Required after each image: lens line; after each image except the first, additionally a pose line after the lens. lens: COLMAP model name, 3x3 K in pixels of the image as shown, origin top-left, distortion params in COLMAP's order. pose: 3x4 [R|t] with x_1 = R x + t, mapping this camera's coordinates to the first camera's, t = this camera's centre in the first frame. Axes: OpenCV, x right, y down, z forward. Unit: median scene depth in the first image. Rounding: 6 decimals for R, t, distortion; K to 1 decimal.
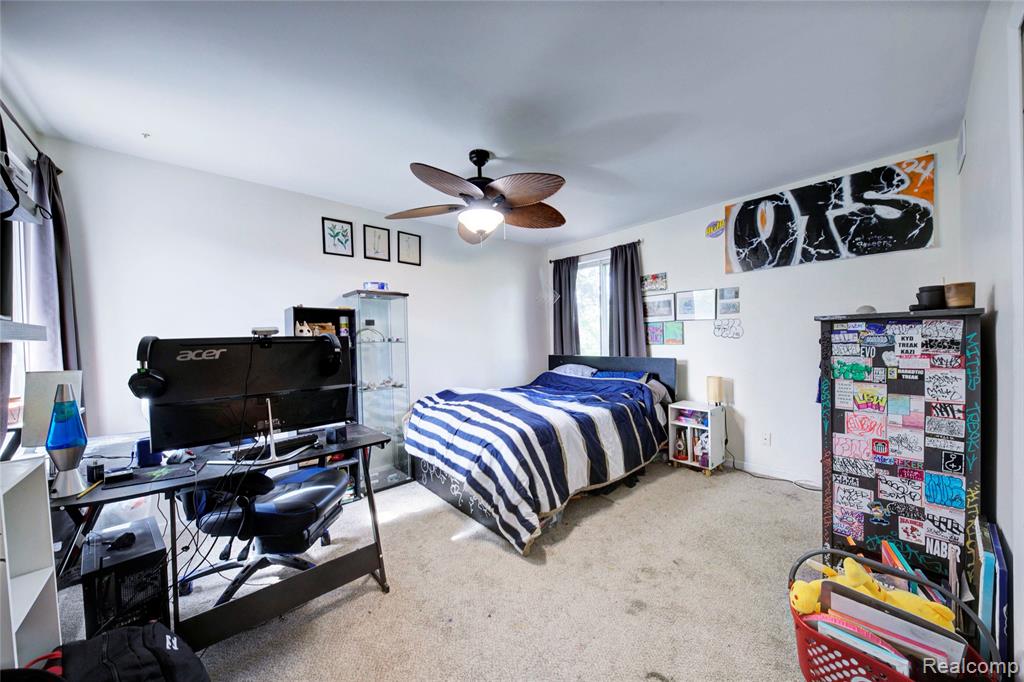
lens RADIAL K [[357.5, 0, 509.9], [0, 357.5, 345.4], [0, 0, 1]] dist [0.000137, -0.001276]
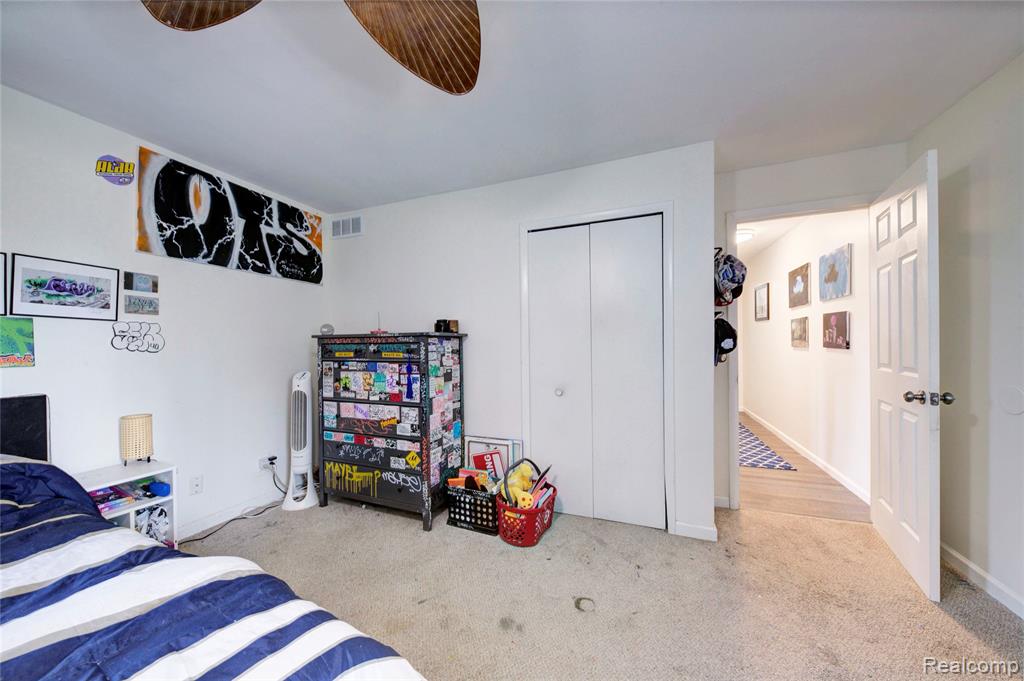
lens RADIAL K [[357.5, 0, 509.7], [0, 357.5, 345.0], [0, 0, 1]] dist [0.000137, -0.001276]
pose [[-0.462475, 0.026296, 0.886242, -0.314799], [0.035156, 0.999318, -0.011305, -0.003800], [-0.885935, 0.025929, -0.463084, 0.875698]]
